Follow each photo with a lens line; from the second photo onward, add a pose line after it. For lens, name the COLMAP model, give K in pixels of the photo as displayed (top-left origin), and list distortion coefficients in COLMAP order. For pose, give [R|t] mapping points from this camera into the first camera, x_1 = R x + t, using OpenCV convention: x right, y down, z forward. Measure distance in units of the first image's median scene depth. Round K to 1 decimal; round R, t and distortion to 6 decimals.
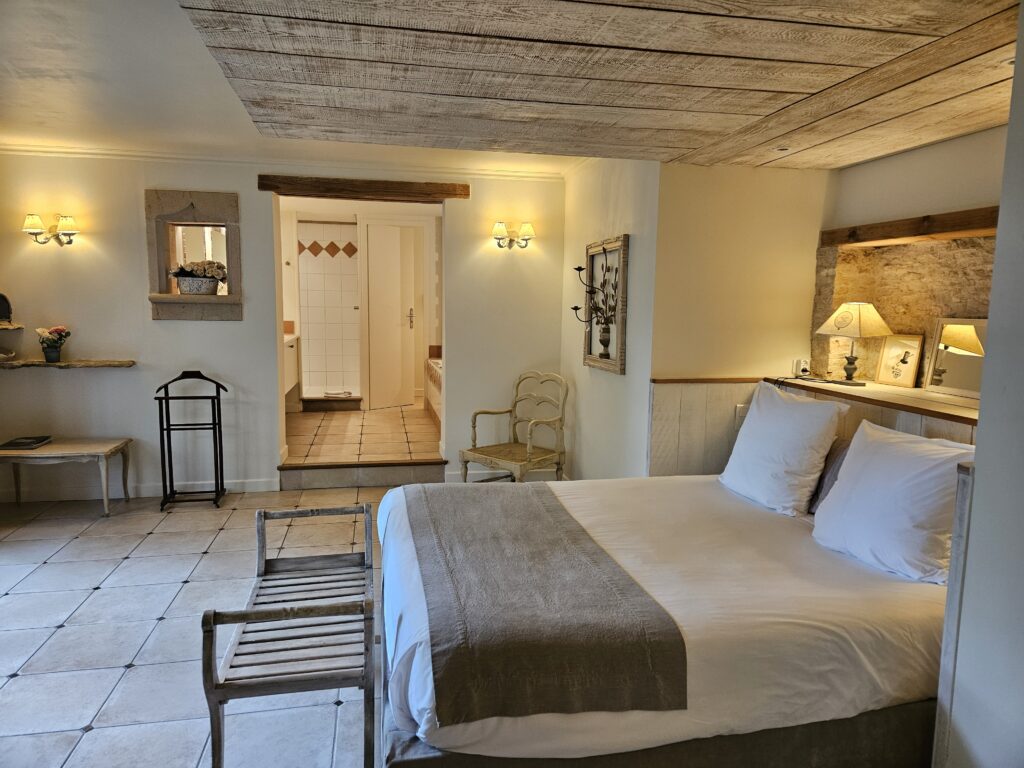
lens RADIAL K [[684.5, 0, 510.6], [0, 684.5, 384.0], [0, 0, 1]] dist [0.043973, 0.001446]
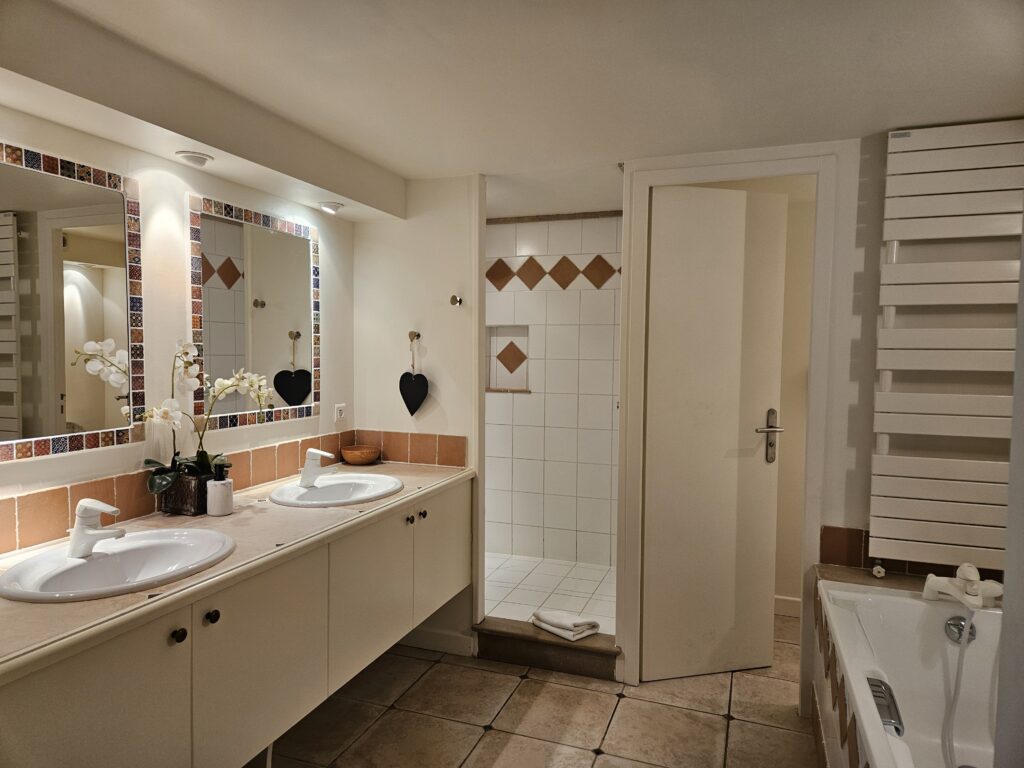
lens RADIAL K [[684.5, 0, 507.8], [0, 684.5, 384.5], [0, 0, 1]] dist [0.043973, 0.001446]
pose [[0.861795, 0.022265, -0.506769, -0.081128], [-0.065221, 0.995608, -0.067170, -0.091688], [0.503047, 0.090938, 0.859461, 0.623093]]
